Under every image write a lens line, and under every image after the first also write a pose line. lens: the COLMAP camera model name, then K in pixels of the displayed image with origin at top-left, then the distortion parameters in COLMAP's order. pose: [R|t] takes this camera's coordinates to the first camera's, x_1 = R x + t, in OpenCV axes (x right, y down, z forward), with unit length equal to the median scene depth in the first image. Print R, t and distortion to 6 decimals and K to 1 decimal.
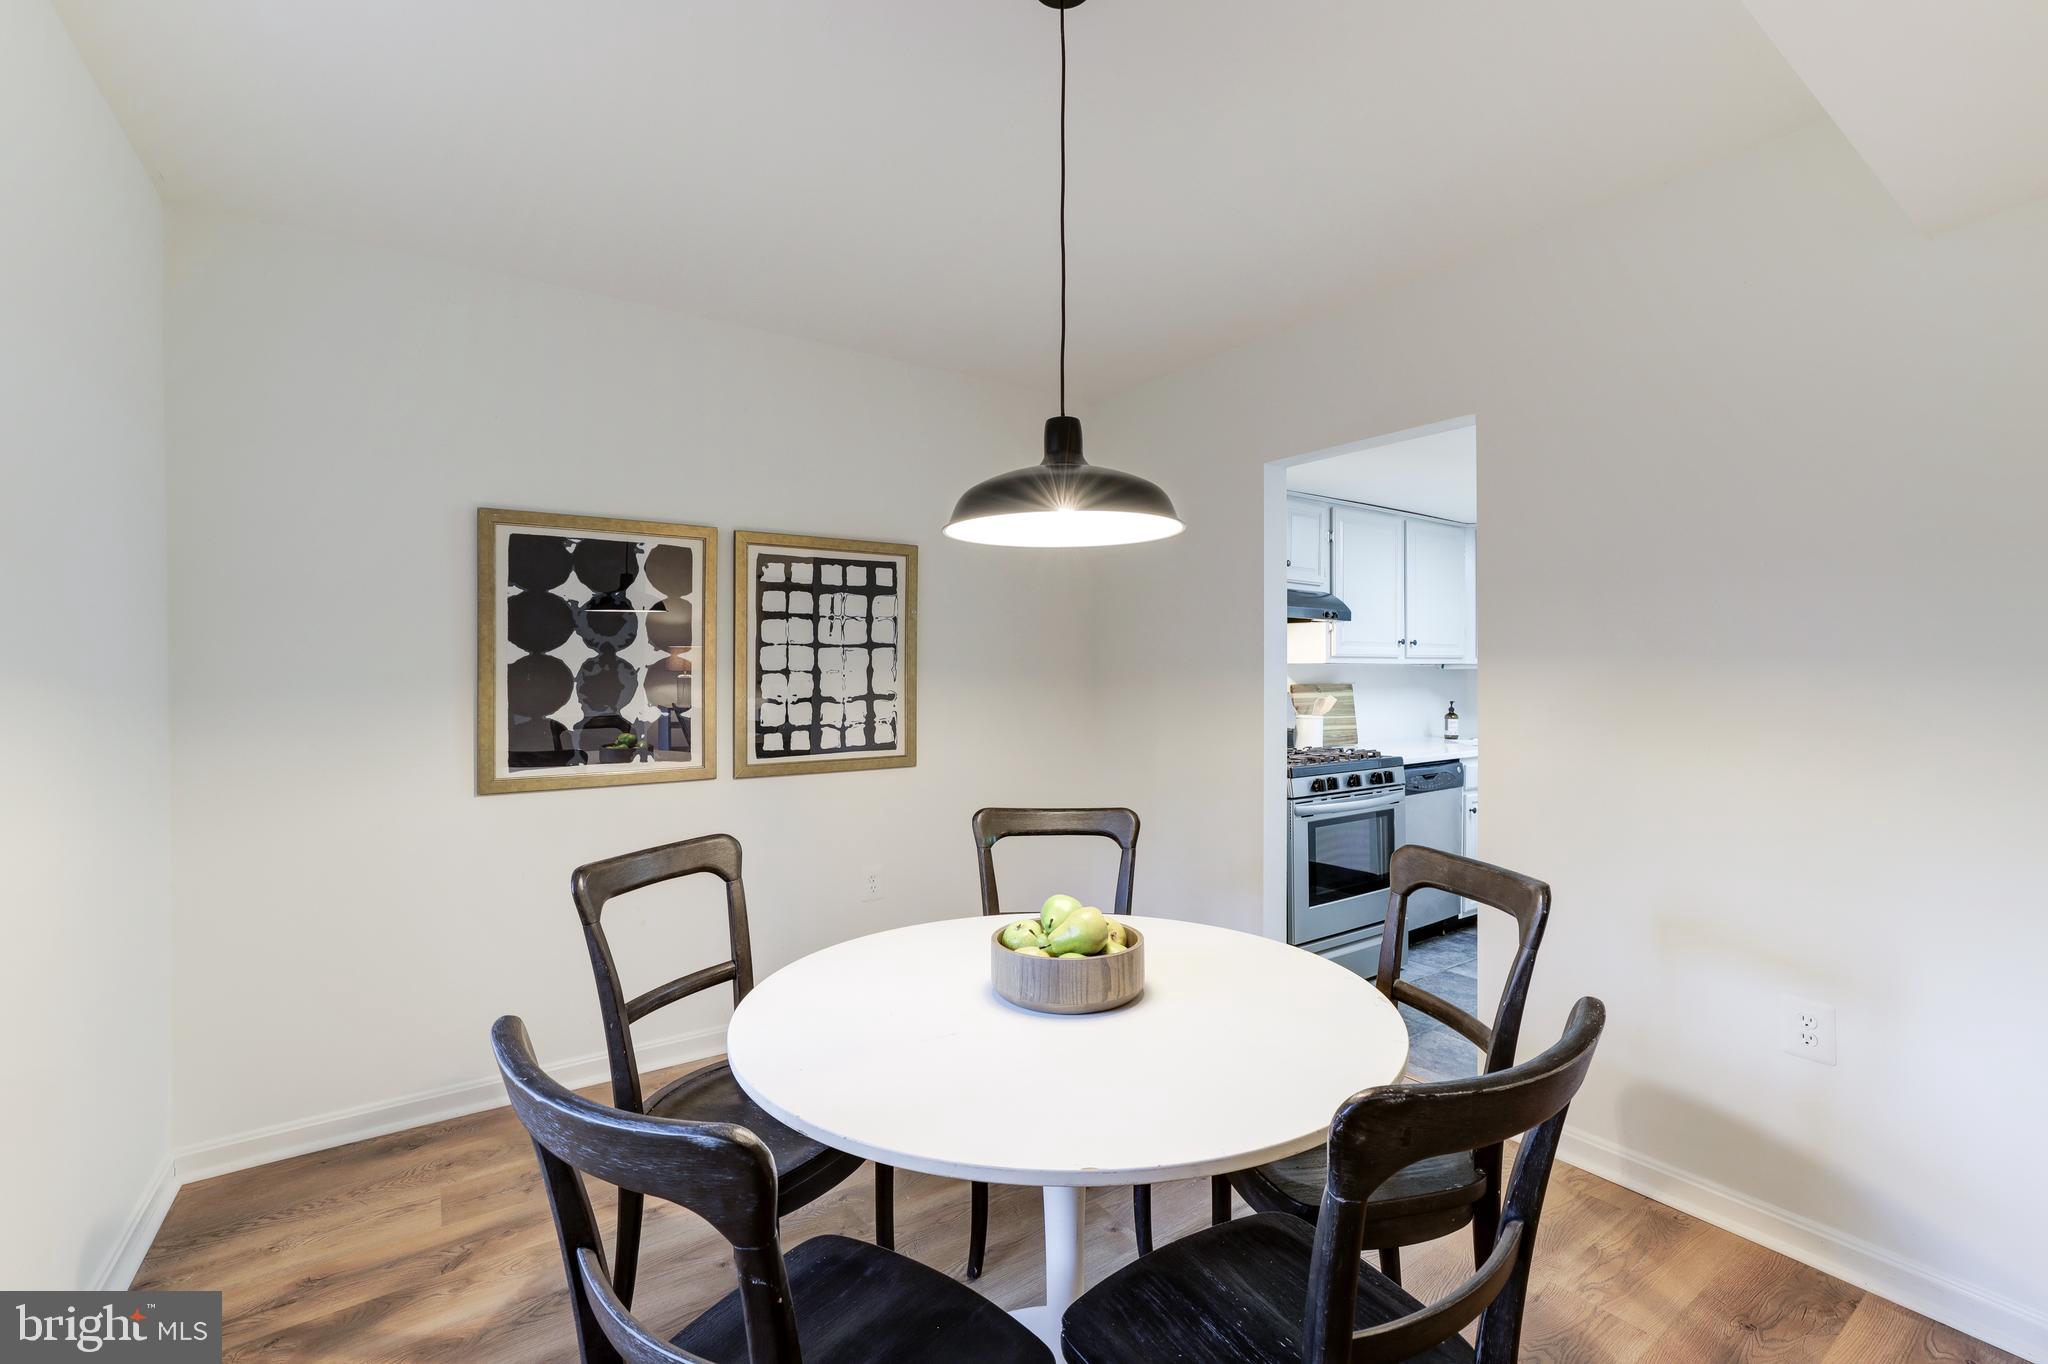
lens RADIAL K [[880.3, 0, 1024.1], [0, 880.3, 669.4], [0, 0, 1]] dist [-0.033159, 0.018624]
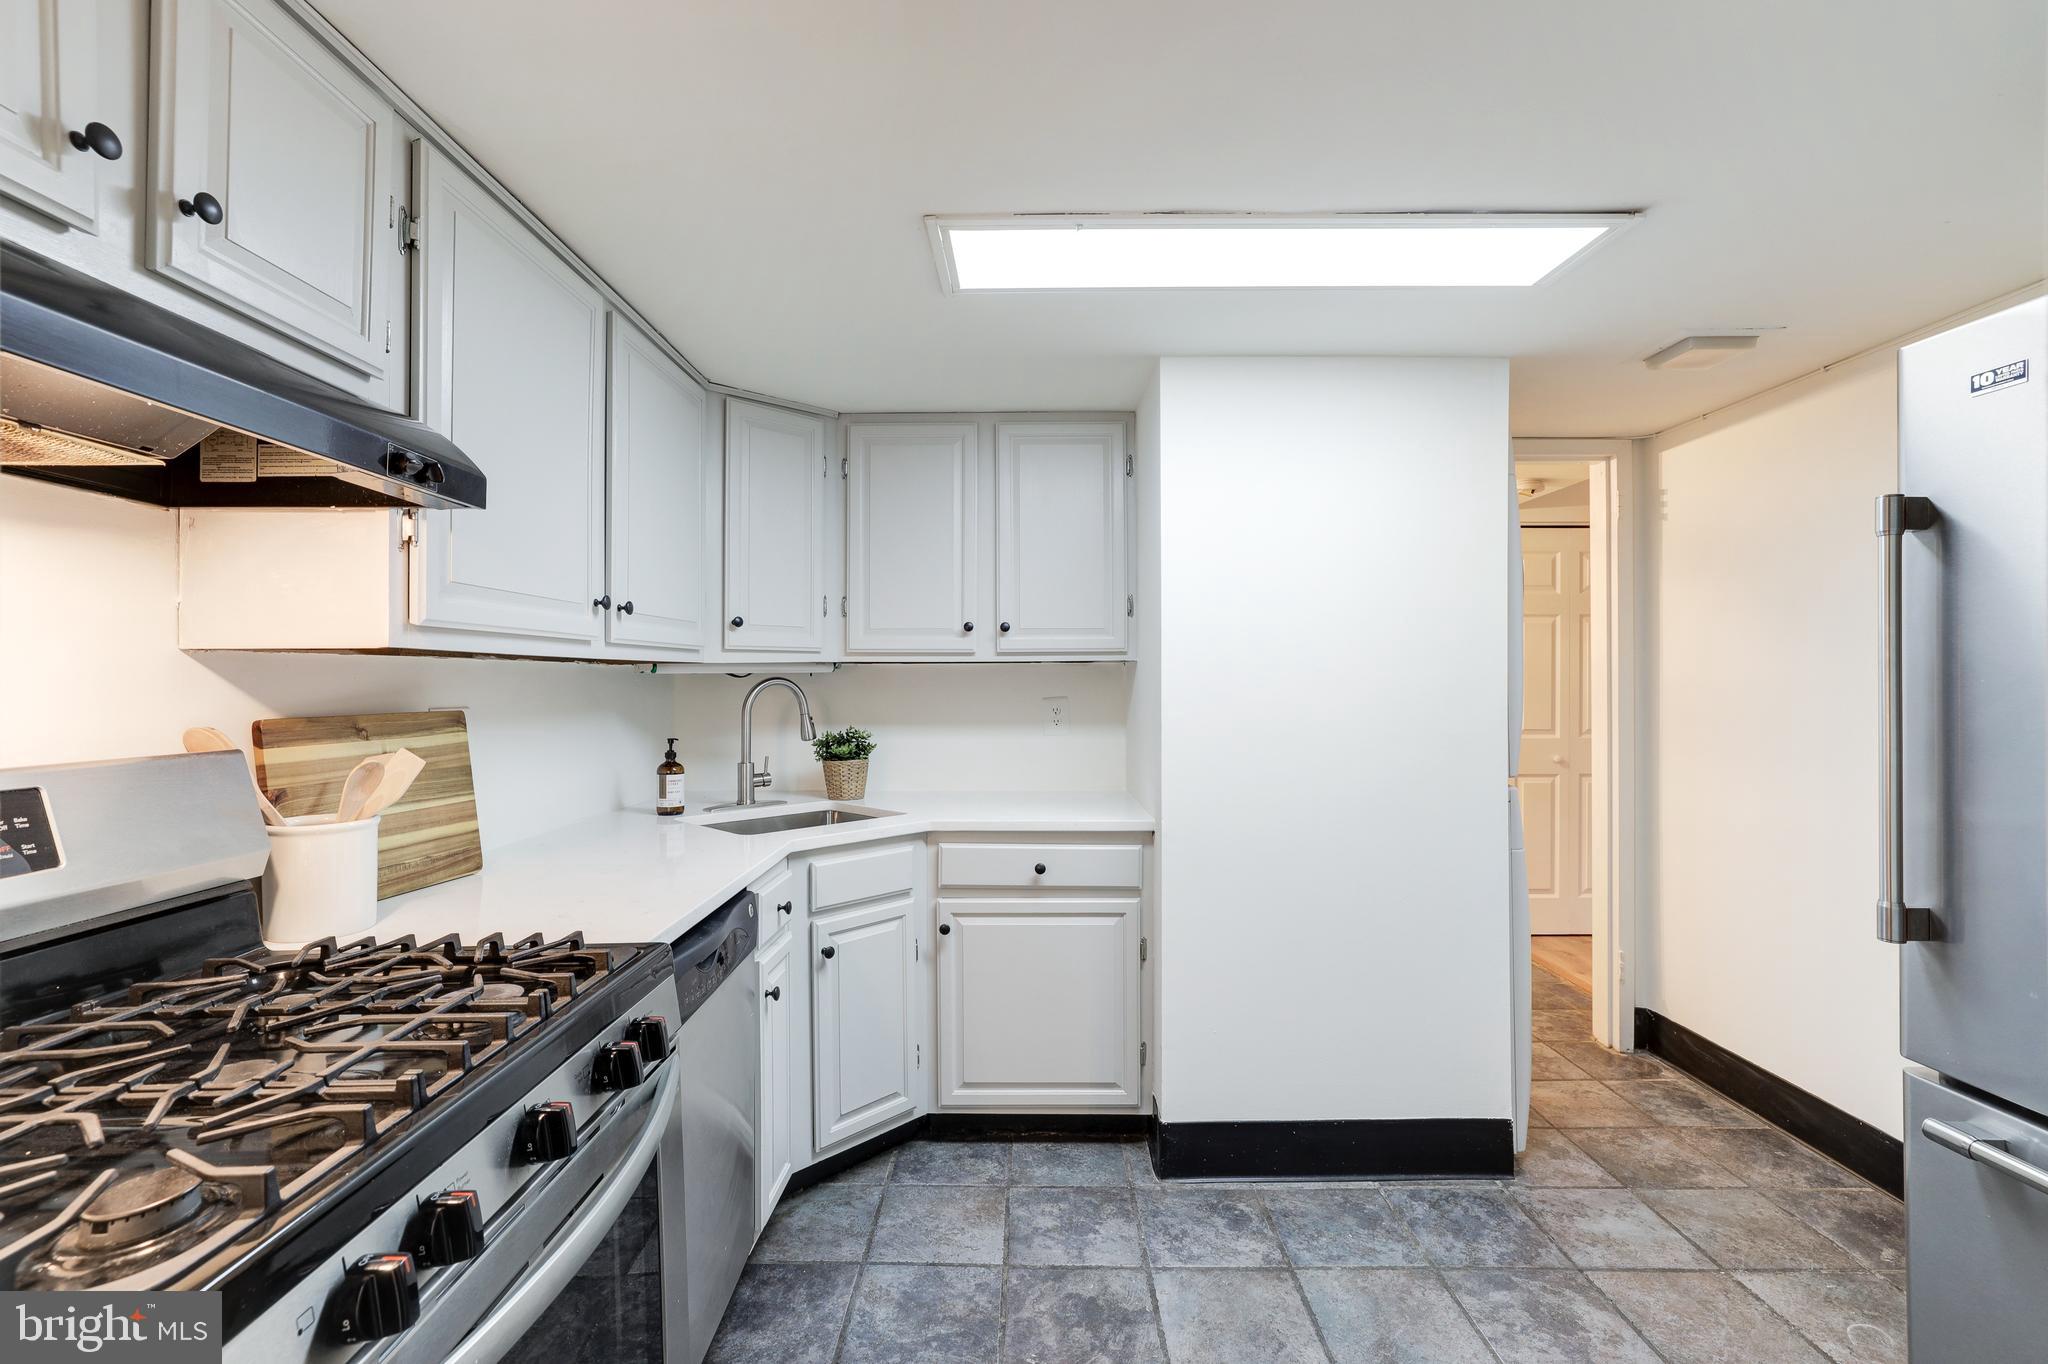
lens RADIAL K [[915.3, 0, 1016.6], [0, 915.3, 677.4], [0, 0, 1]] dist [-0.035593, 0.022369]
pose [[0.577505, 0.001440, 0.816386, 0.281169], [0.000867, 0.999997, -0.002378, 0.005043], [-0.816387, 0.002081, 0.577502, 0.844544]]
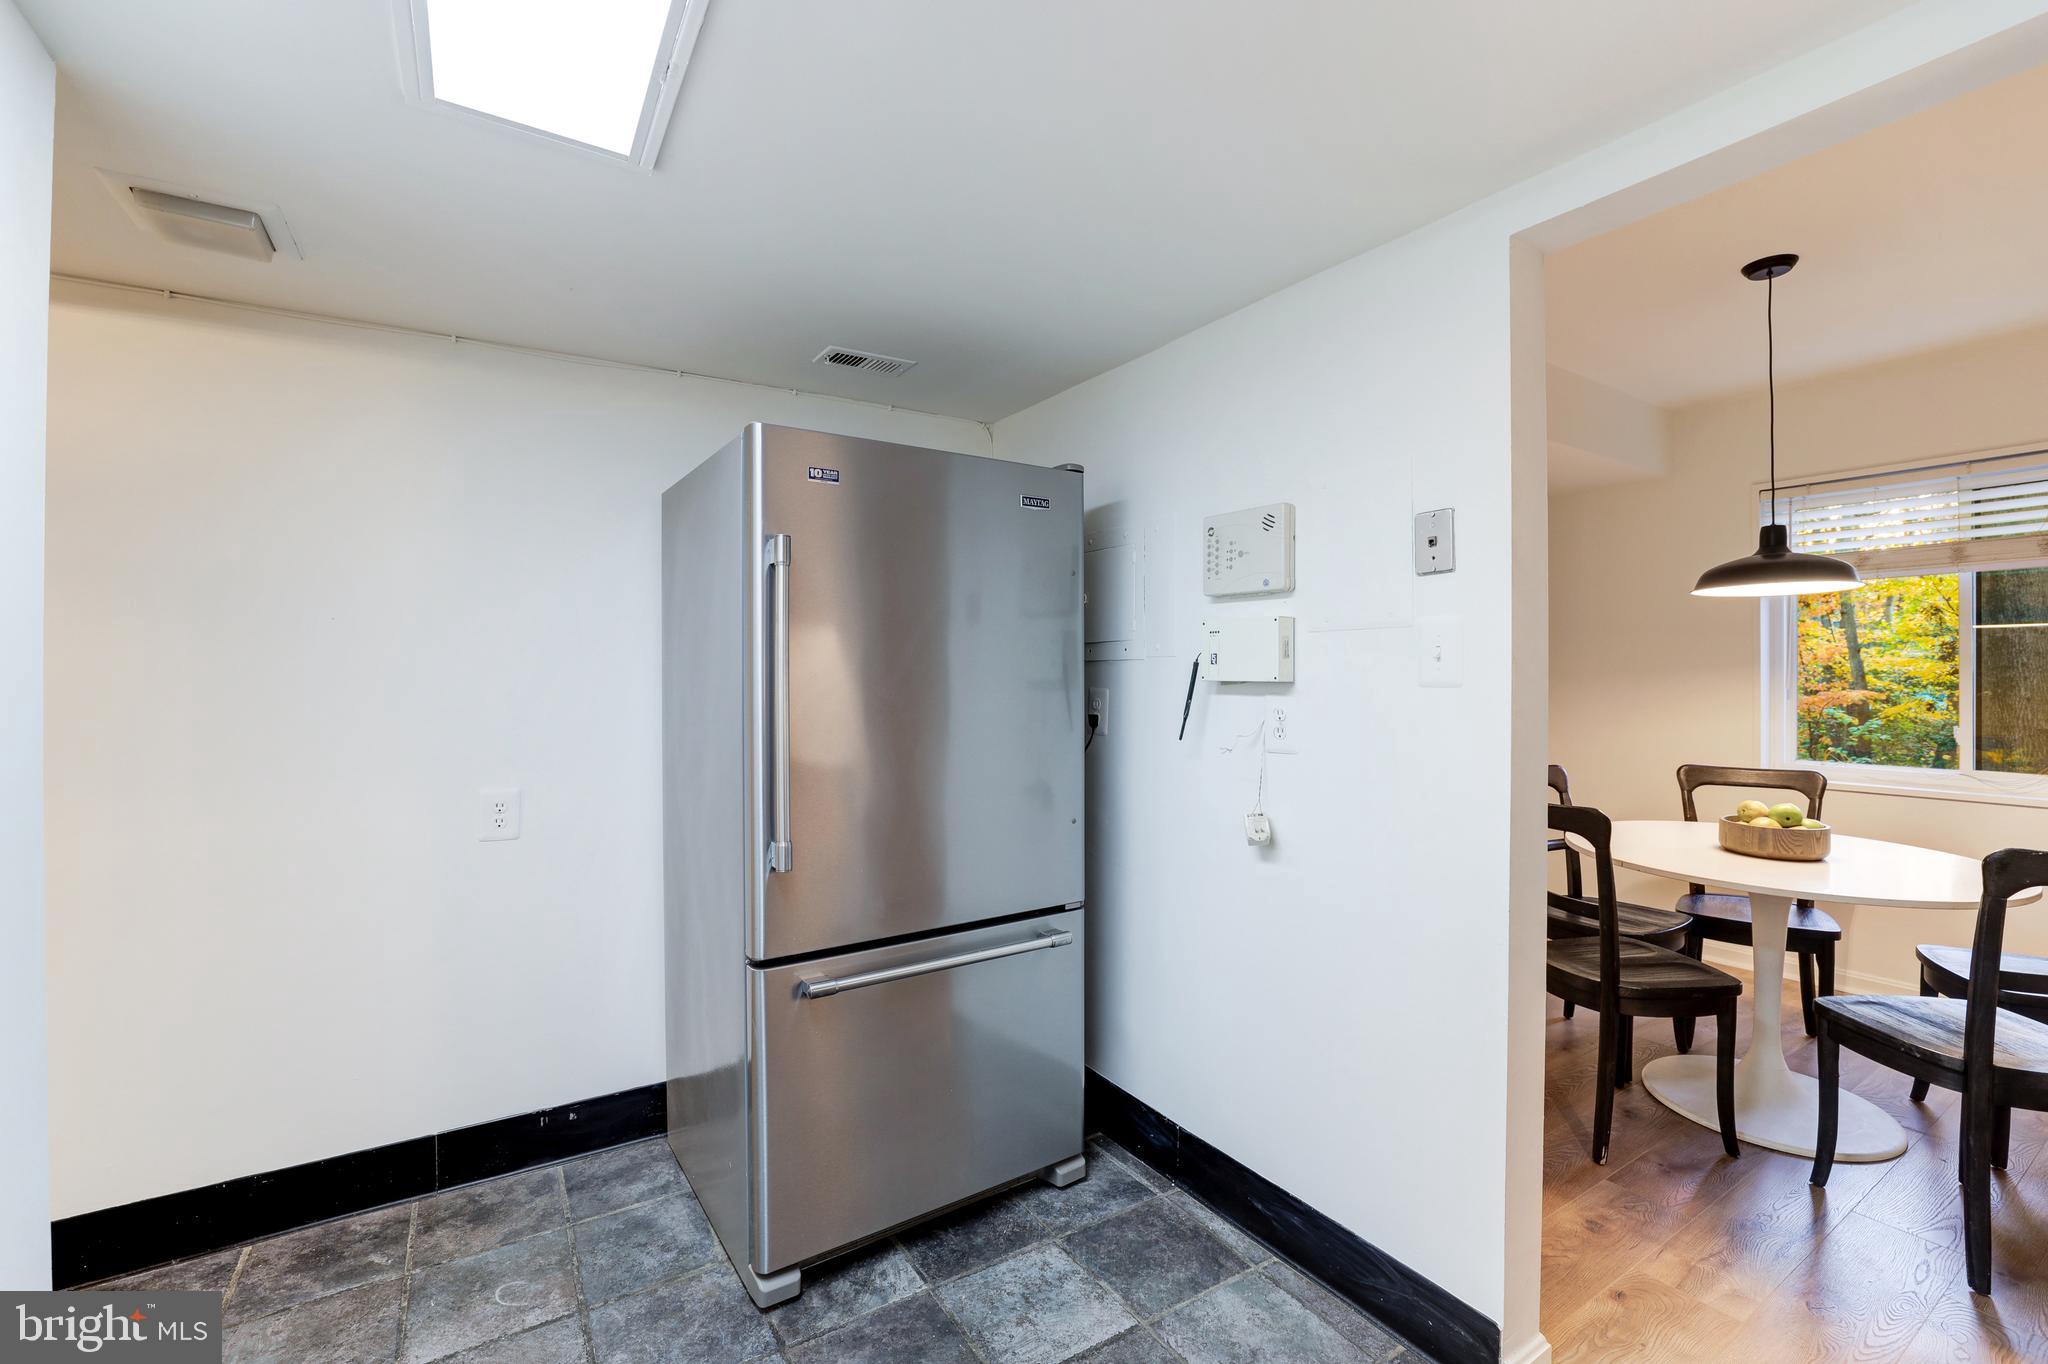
lens RADIAL K [[888.5, 0, 1026.1], [0, 888.5, 674.1], [0, 0, 1]] dist [-0.050538, 0.018579]
pose [[-0.999241, 0.001499, 0.038917, 0.683573], [0.001480, 0.999999, -0.000516, 0.005645], [-0.038918, -0.000458, -0.999242, 1.289176]]
